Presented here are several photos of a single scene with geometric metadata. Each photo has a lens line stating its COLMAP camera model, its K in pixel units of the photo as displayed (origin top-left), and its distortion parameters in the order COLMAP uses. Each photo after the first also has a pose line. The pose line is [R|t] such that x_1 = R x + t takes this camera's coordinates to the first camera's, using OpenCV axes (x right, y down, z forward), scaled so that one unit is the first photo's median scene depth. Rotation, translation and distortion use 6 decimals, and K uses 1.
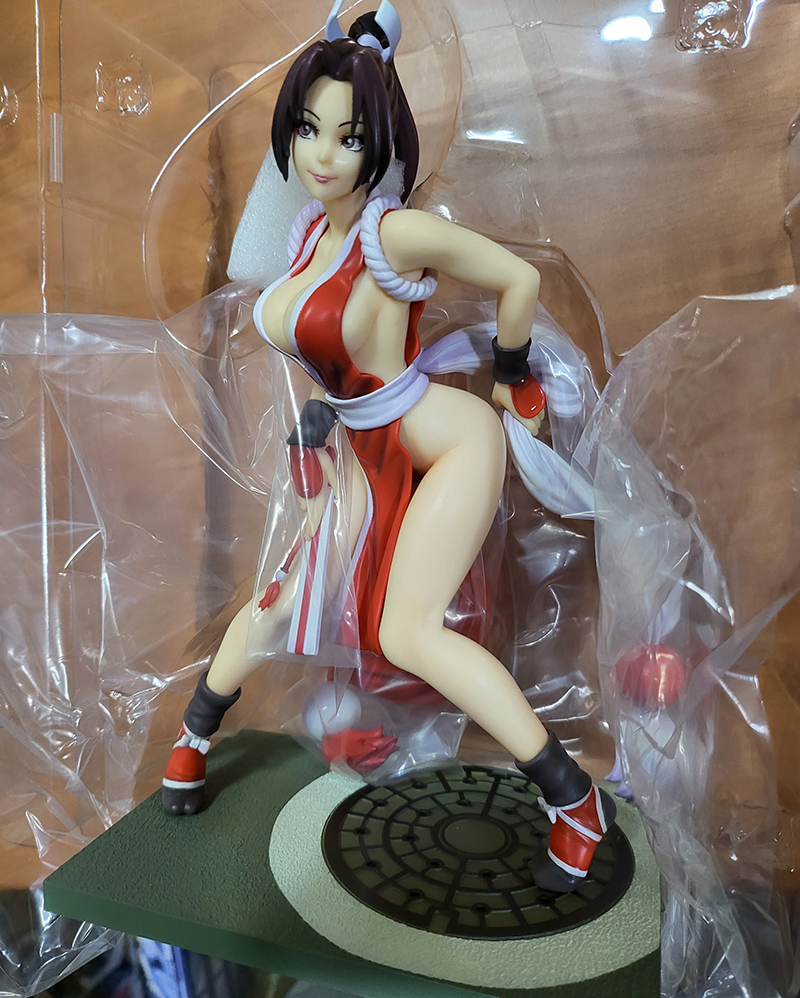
lens RADIAL K [[790.7, 0, 400.0], [0, 790.7, 499.0], [0, 0, 1]] dist [0.002645, -0.059635]
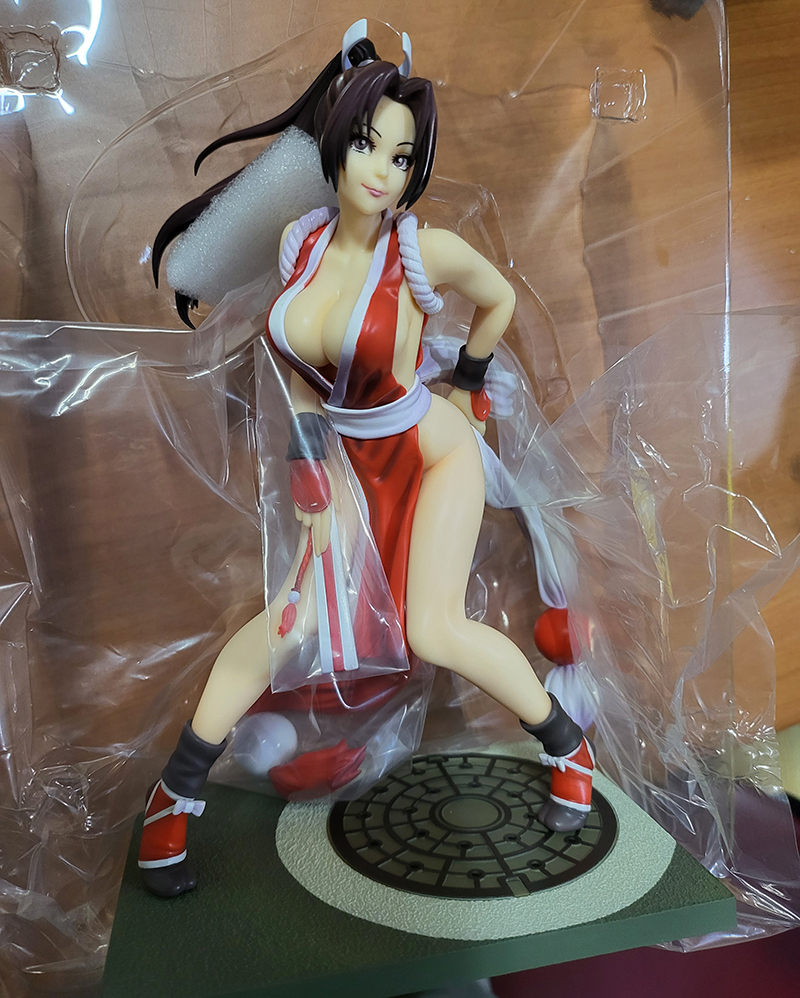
lens RADIAL K [[792.8, 0, 399.6], [0, 792.8, 486.0], [0, 0, 1]] dist [0.000685, -0.054696]
pose [[0.854658, -0.088175, 0.511649, -0.556616], [0.112033, 0.993577, -0.015911, -0.006518], [-0.506960, 0.070920, 0.859047, 0.111645]]
